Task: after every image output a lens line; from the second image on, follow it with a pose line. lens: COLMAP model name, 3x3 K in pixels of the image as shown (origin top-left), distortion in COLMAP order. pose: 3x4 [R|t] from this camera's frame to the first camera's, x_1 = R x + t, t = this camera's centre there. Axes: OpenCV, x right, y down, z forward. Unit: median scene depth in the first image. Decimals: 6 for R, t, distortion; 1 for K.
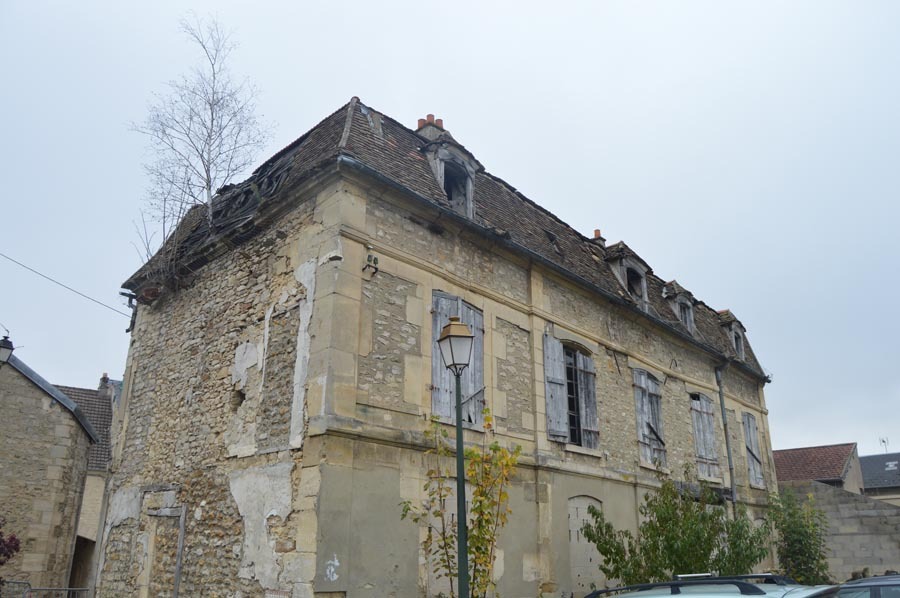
lens RADIAL K [[706.5, 0, 450.2], [0, 706.5, 300.3], [0, 0, 1]] dist [-0.080598, 0.024272]
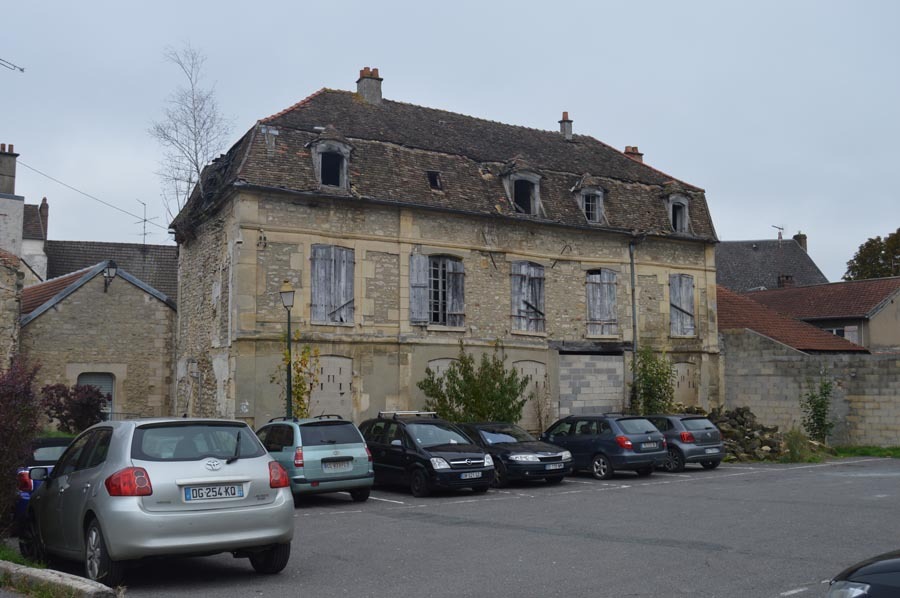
lens RADIAL K [[872.0, 0, 450.4], [0, 872.0, 298.8], [0, 0, 1]] dist [-0.065956, 0.000000]
pose [[0.957722, -0.033840, -0.285700, 0.760289], [0.107792, 0.962929, 0.247284, -0.318310], [0.266740, -0.267626, 0.925865, -0.730300]]
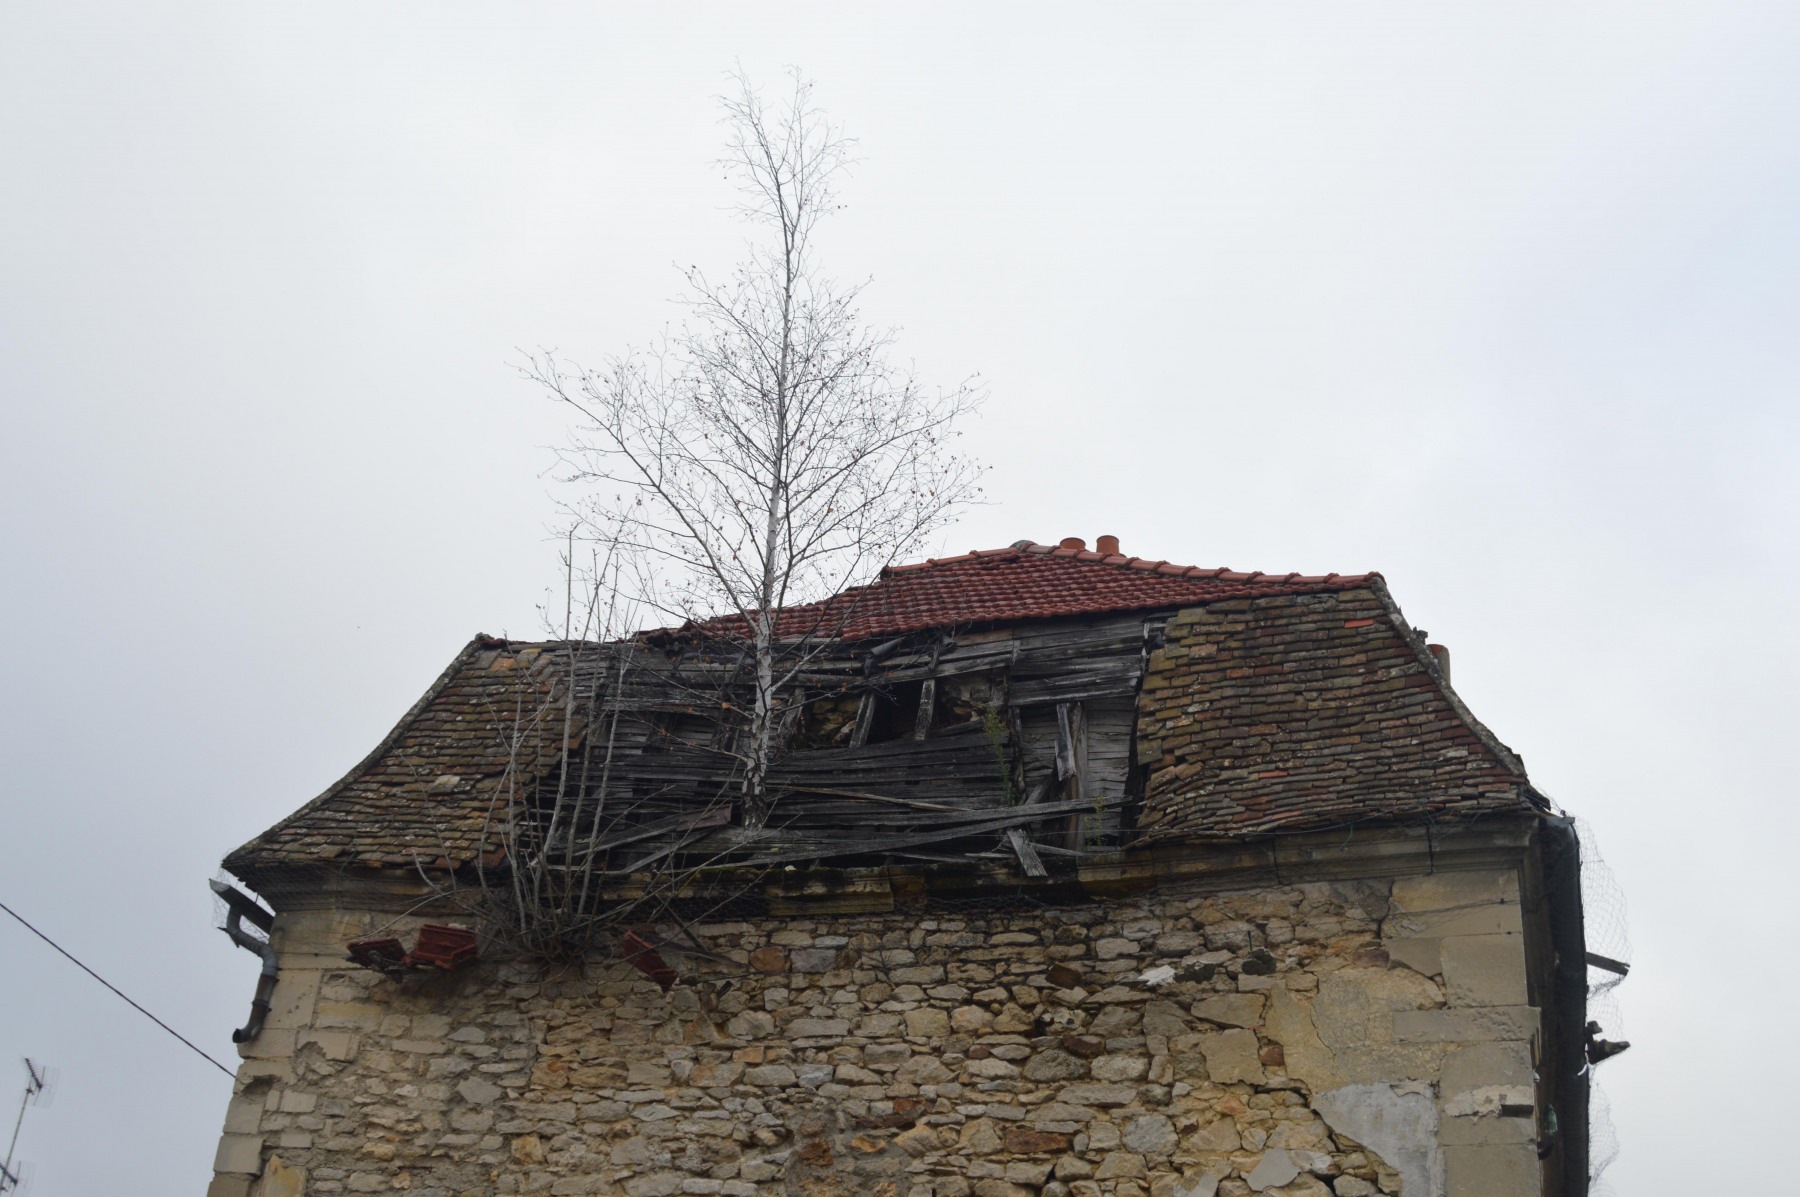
lens RADIAL K [[2416.3, 0, 900.7], [0, 2416.3, 599.0], [0, 0, 1]] dist [-0.073247, 0.000000]
pose [[0.892826, 0.292372, 0.342608, -0.691965], [-0.237781, 0.952000, -0.192761, 0.000057], [-0.382521, 0.090636, 0.919491, 0.019985]]
